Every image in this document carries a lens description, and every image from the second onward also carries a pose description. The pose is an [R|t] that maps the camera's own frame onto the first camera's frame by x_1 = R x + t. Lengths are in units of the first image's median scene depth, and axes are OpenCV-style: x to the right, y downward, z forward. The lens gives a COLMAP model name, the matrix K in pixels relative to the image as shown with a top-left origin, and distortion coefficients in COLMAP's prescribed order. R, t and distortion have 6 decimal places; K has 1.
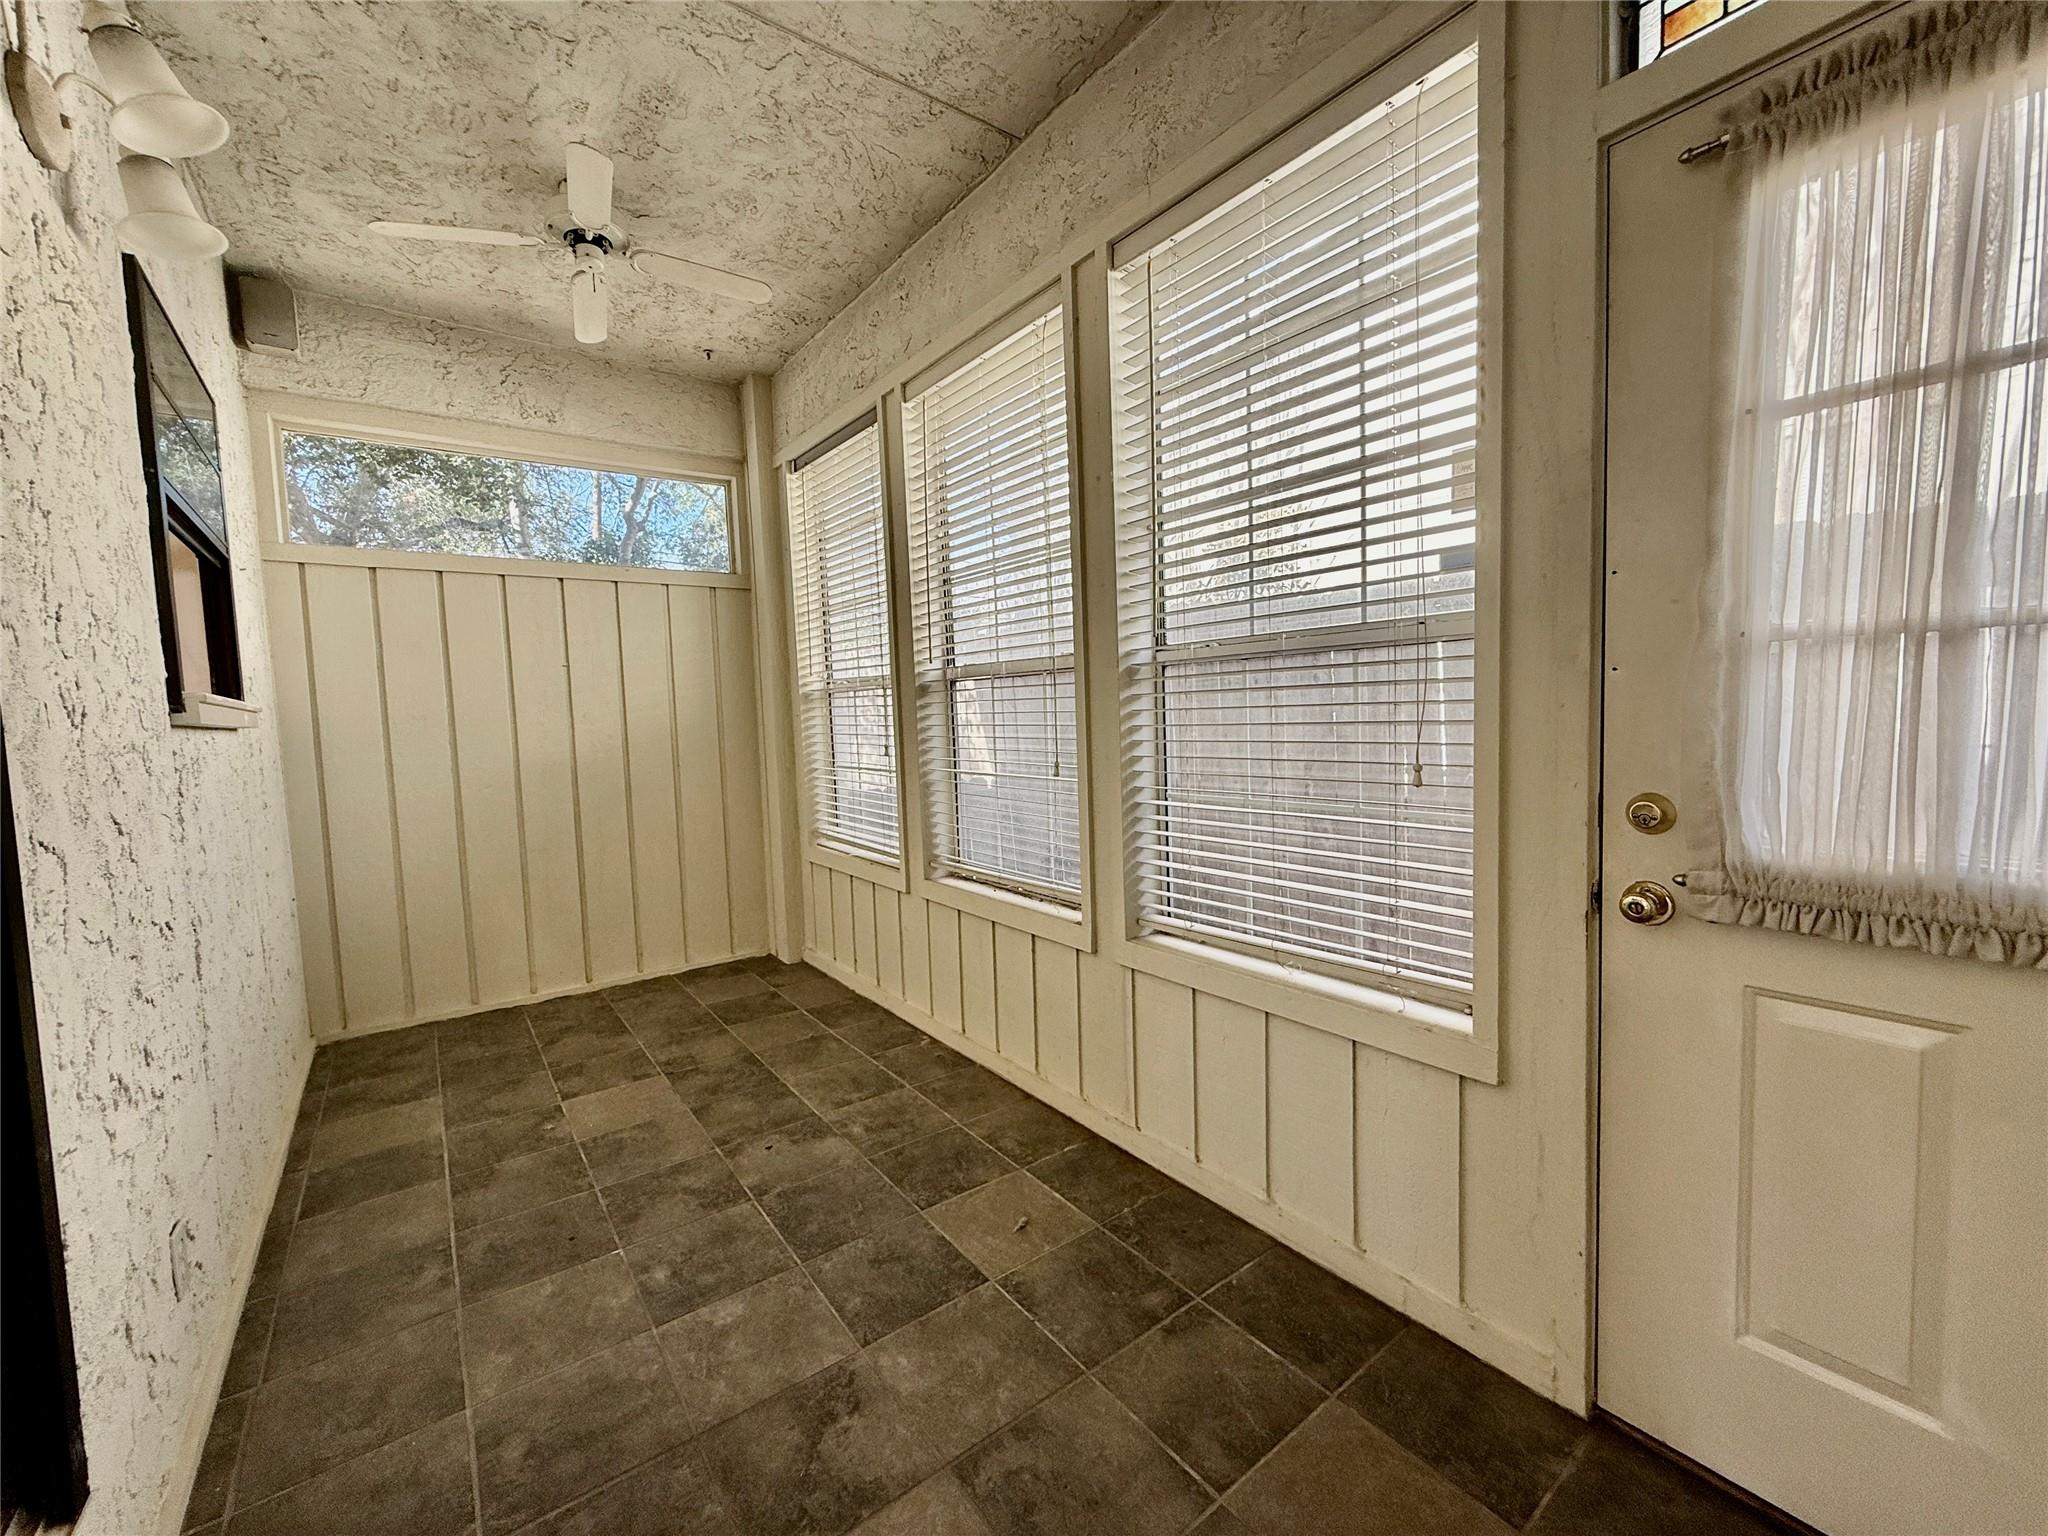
lens RADIAL K [[815.5, 0, 1016.9], [0, 815.5, 763.3], [0, 0, 1]] dist [0.000548, -0.000520]
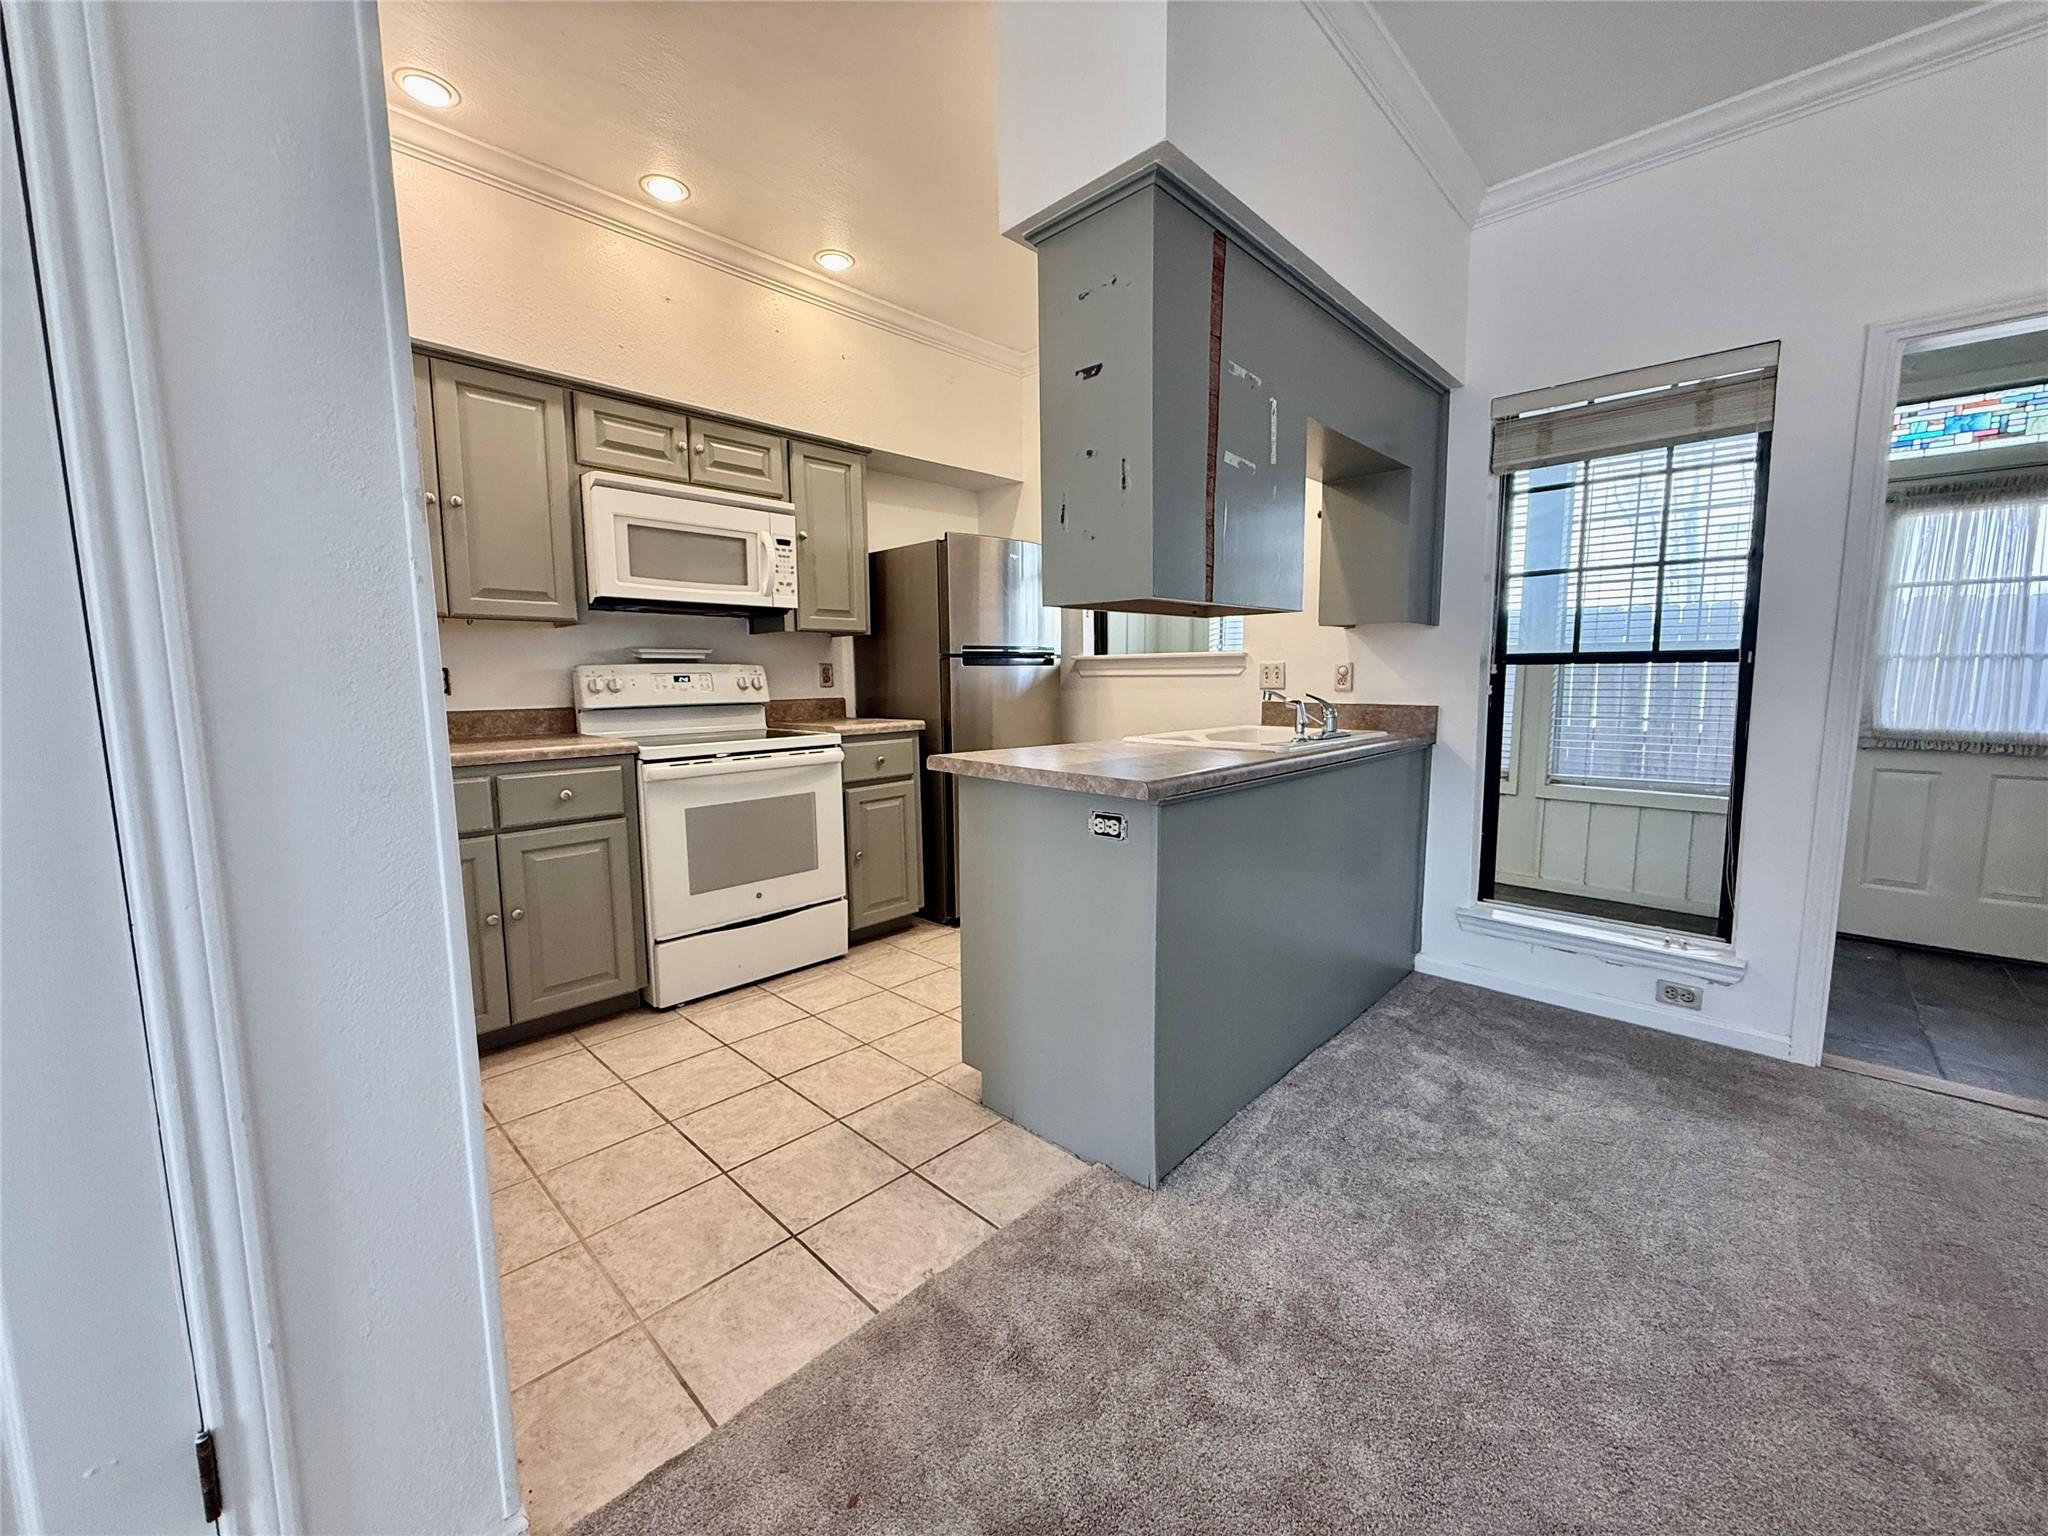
lens RADIAL K [[813.2, 0, 1018.7], [0, 813.2, 765.0], [0, 0, 1]] dist [-0.000017, -0.000277]
pose [[0.986997, 0.008658, 0.160504, -2.321964], [-0.015684, 0.998971, 0.042555, 0.145946], [-0.159971, -0.044519, 0.986117, -1.259215]]
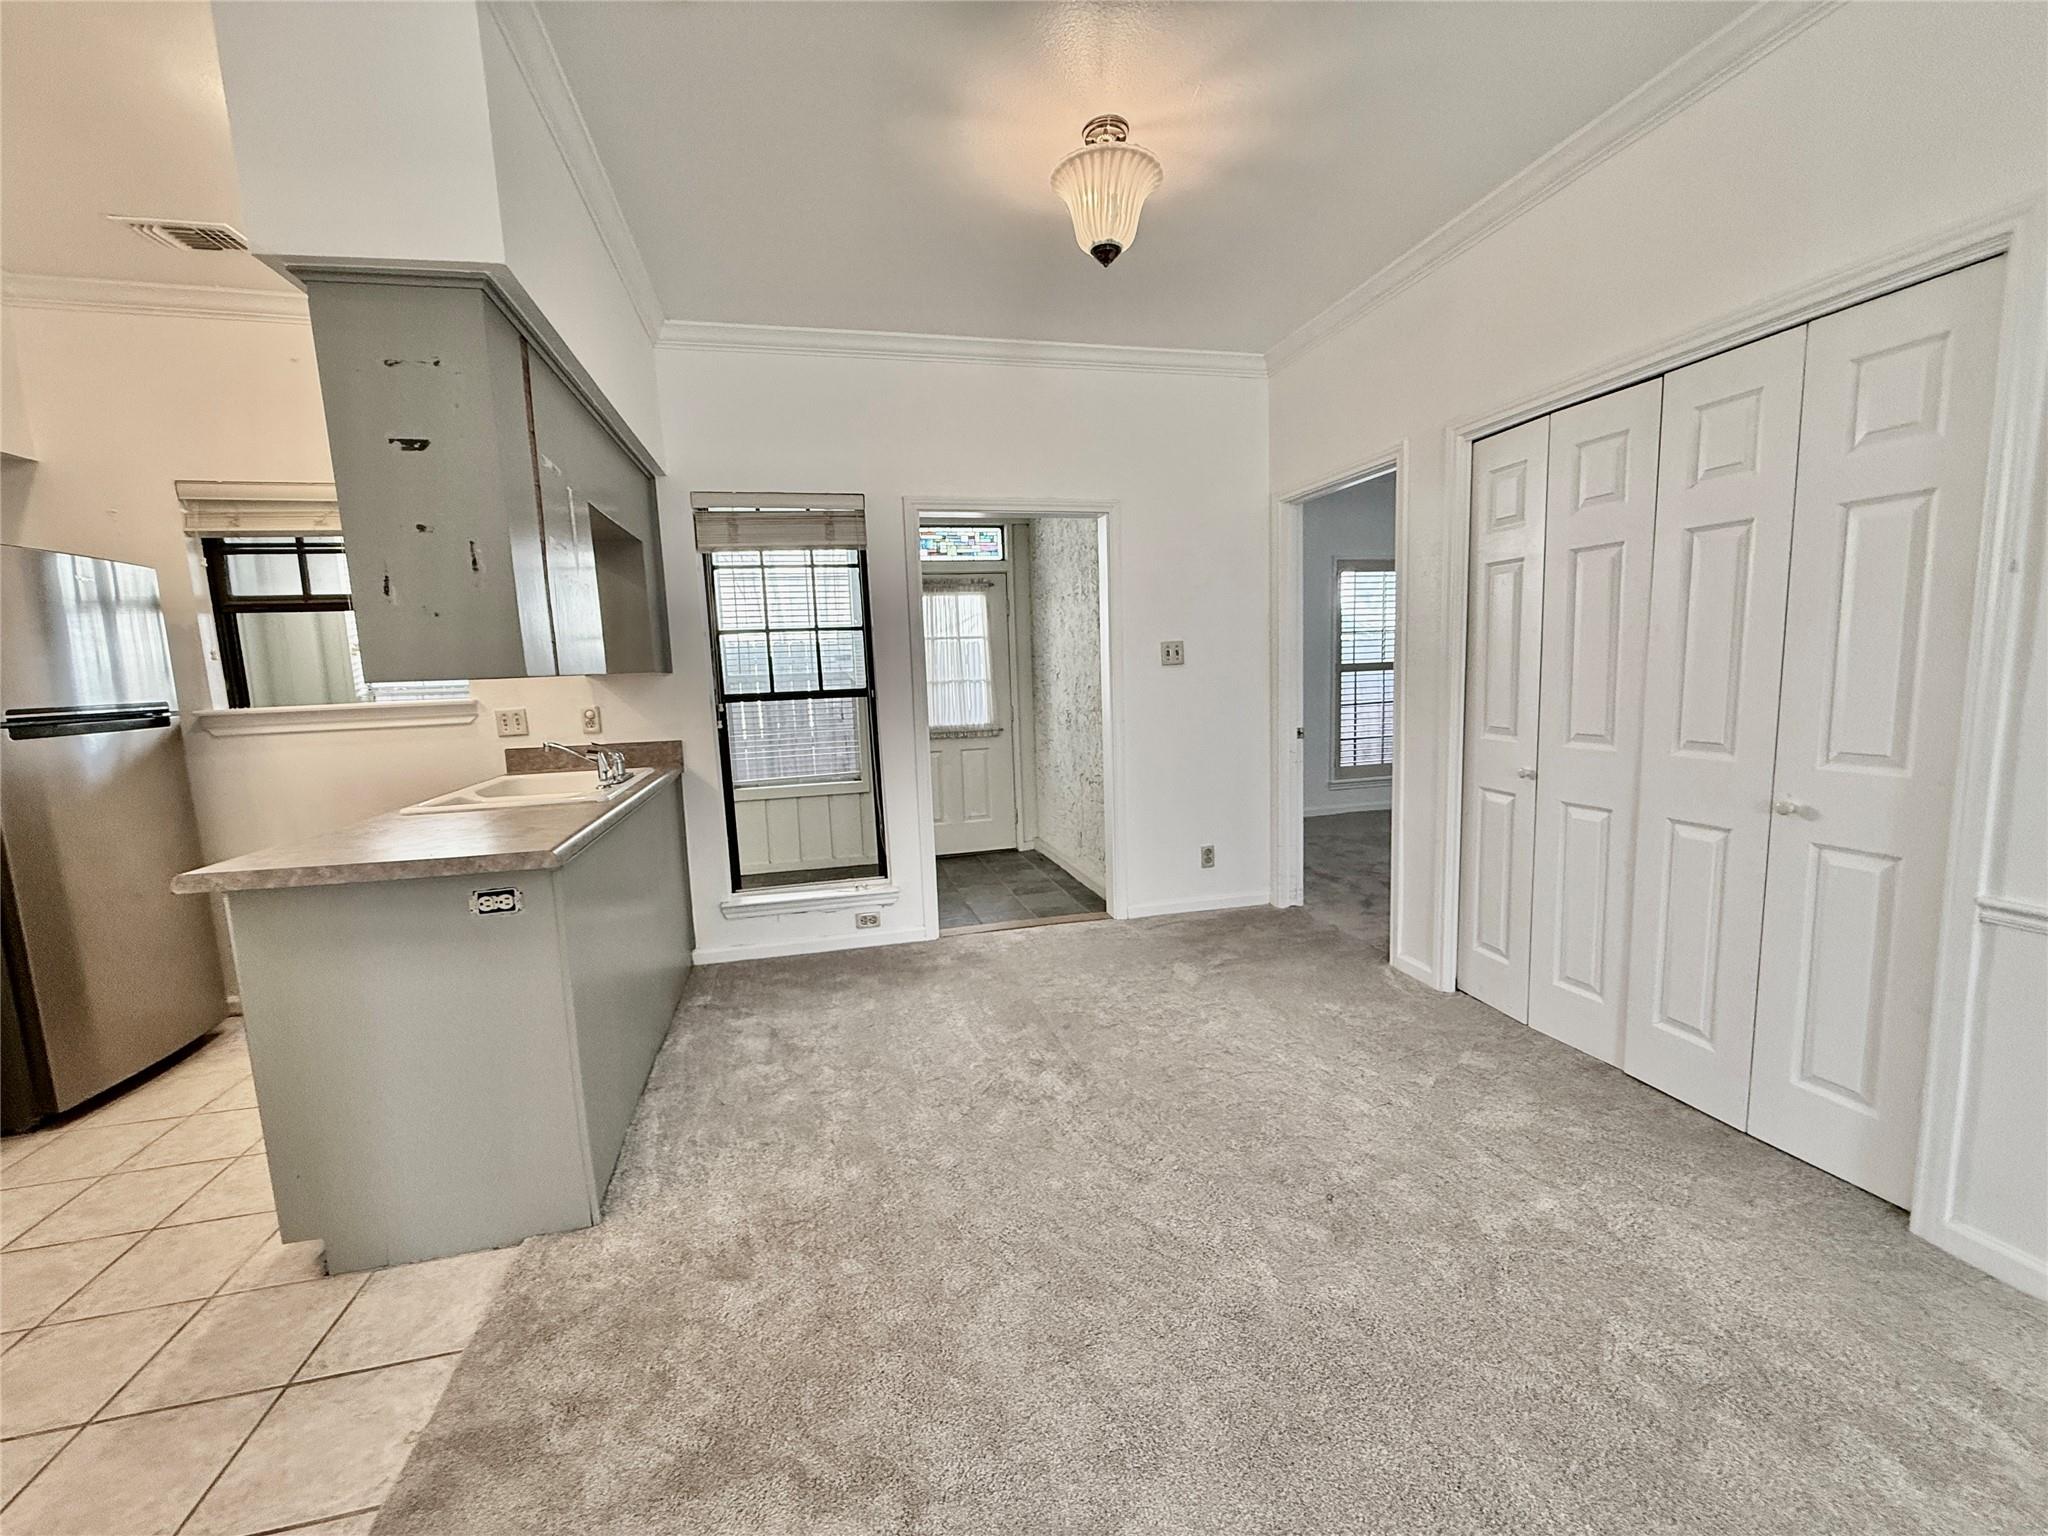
lens RADIAL K [[815.5, 0, 1016.9], [0, 815.5, 763.3], [0, 0, 1]] dist [0.000548, -0.000520]
pose [[0.399416, -0.091180, 0.912224, -2.792600], [0.084664, 0.994458, 0.062330, 0.067889], [-0.912852, 0.052337, 0.404922, -1.302503]]
